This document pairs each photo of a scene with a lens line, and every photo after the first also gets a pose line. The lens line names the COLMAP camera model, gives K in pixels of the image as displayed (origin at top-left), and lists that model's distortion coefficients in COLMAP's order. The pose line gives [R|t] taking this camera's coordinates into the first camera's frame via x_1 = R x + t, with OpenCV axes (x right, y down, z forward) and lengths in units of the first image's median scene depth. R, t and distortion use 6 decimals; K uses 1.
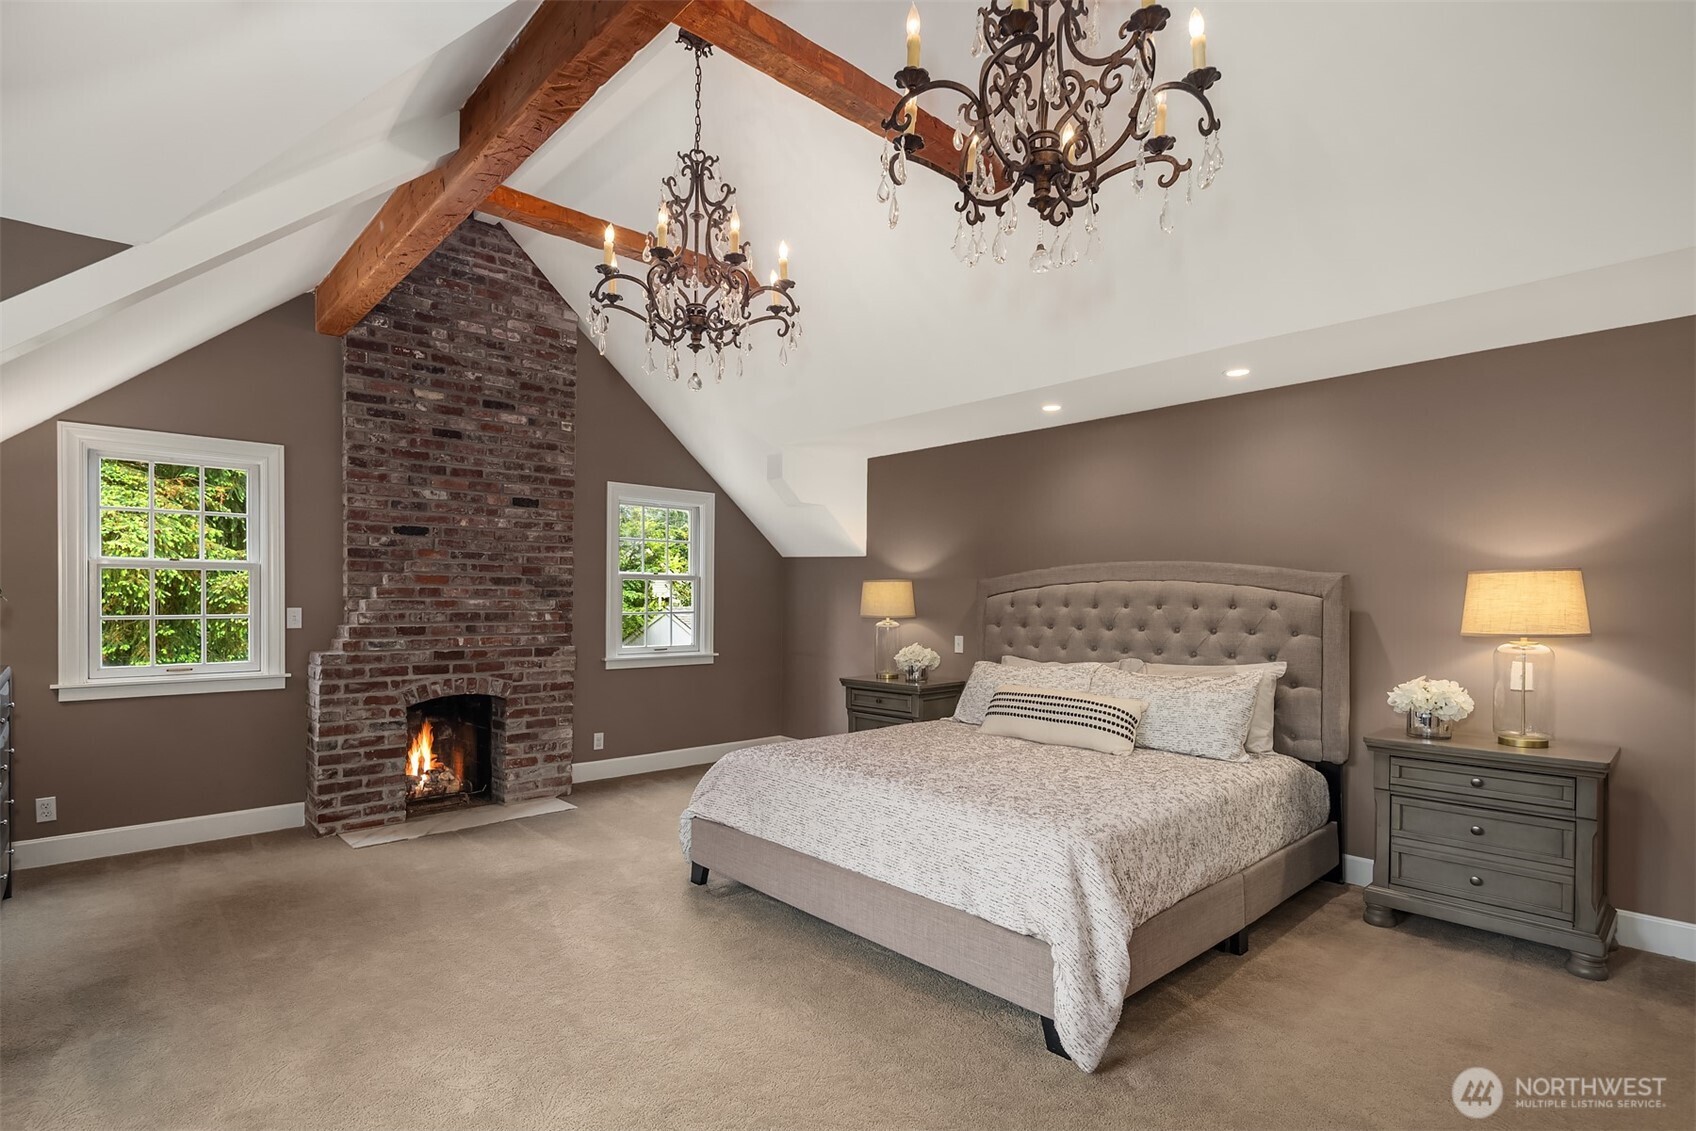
lens RADIAL K [[826.8, 0, 832.4], [0, 826.8, 611.3], [0, 0, 1]] dist [0.001600, 0.000178]
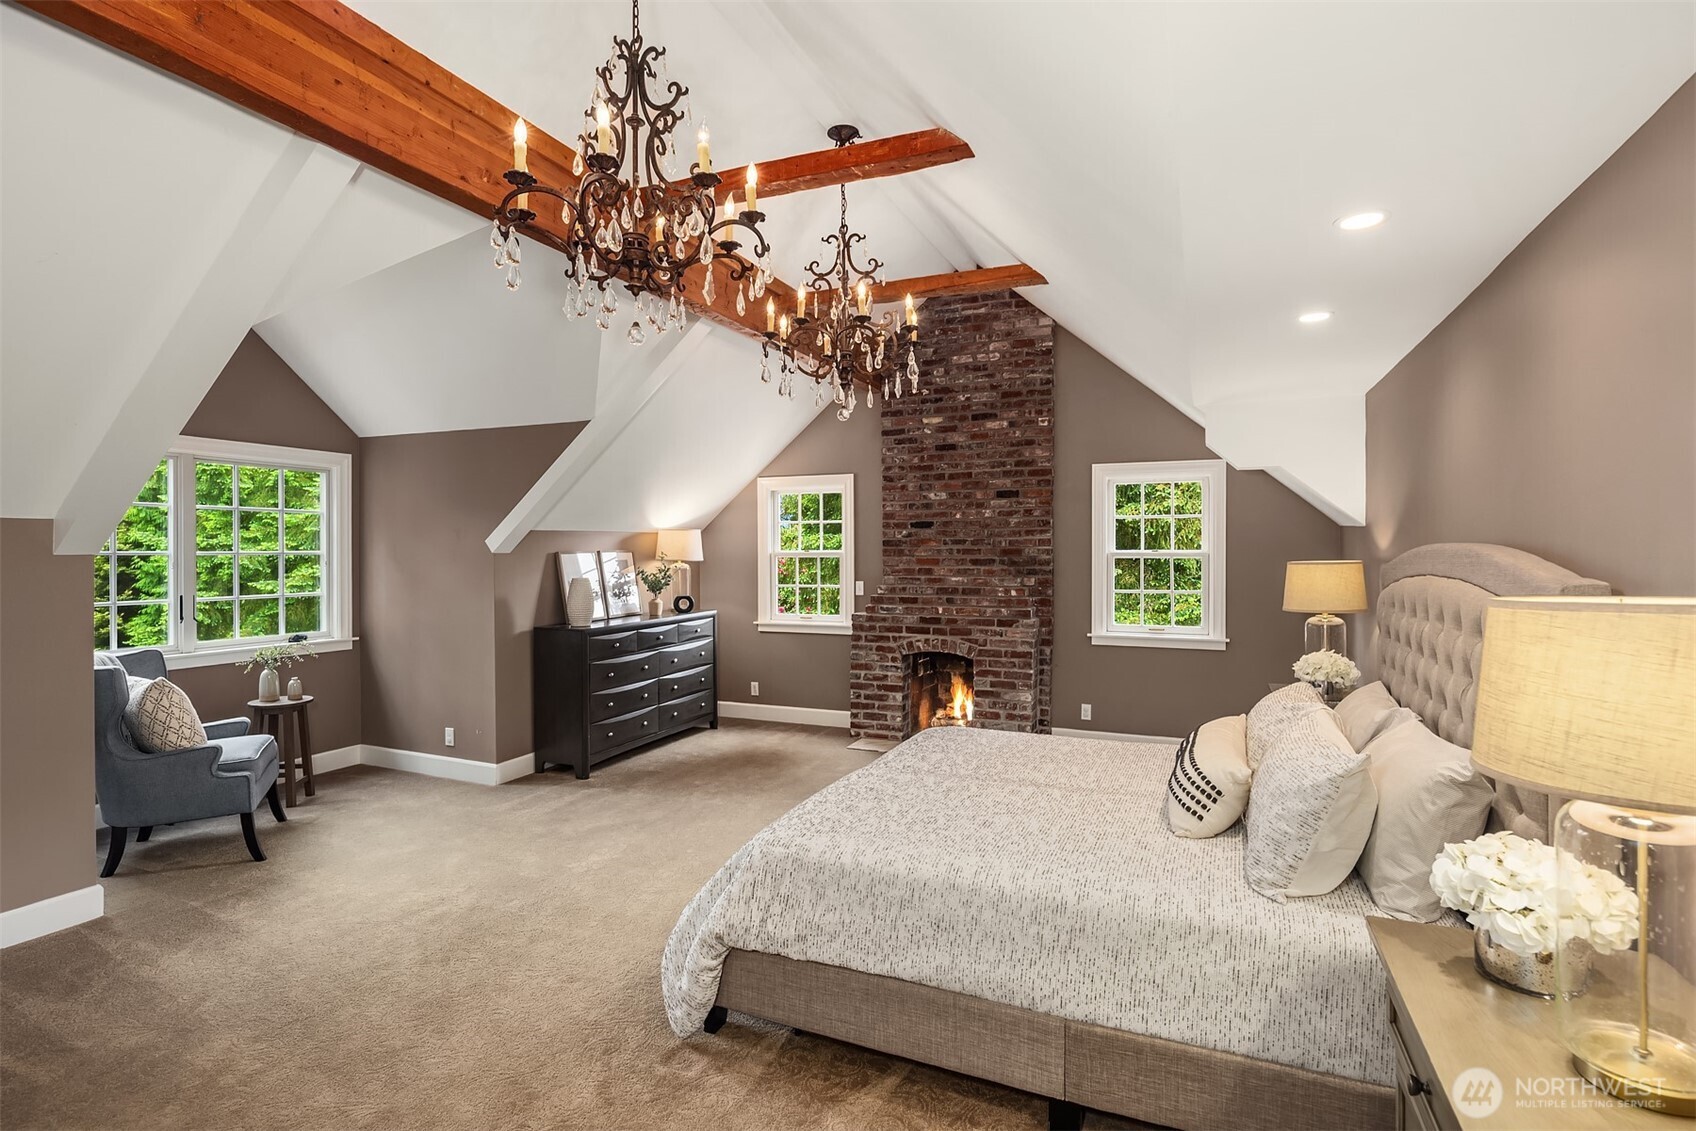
lens RADIAL K [[826.8, 0, 847.4], [0, 826.8, 556.0], [0, 0, 1]] dist [0.001600, 0.000178]
pose [[0.407865, -0.000399, -0.913042, 0.637670], [-0.008758, 0.999952, -0.004350, -0.039091], [0.913000, 0.009771, 0.407842, 0.336891]]
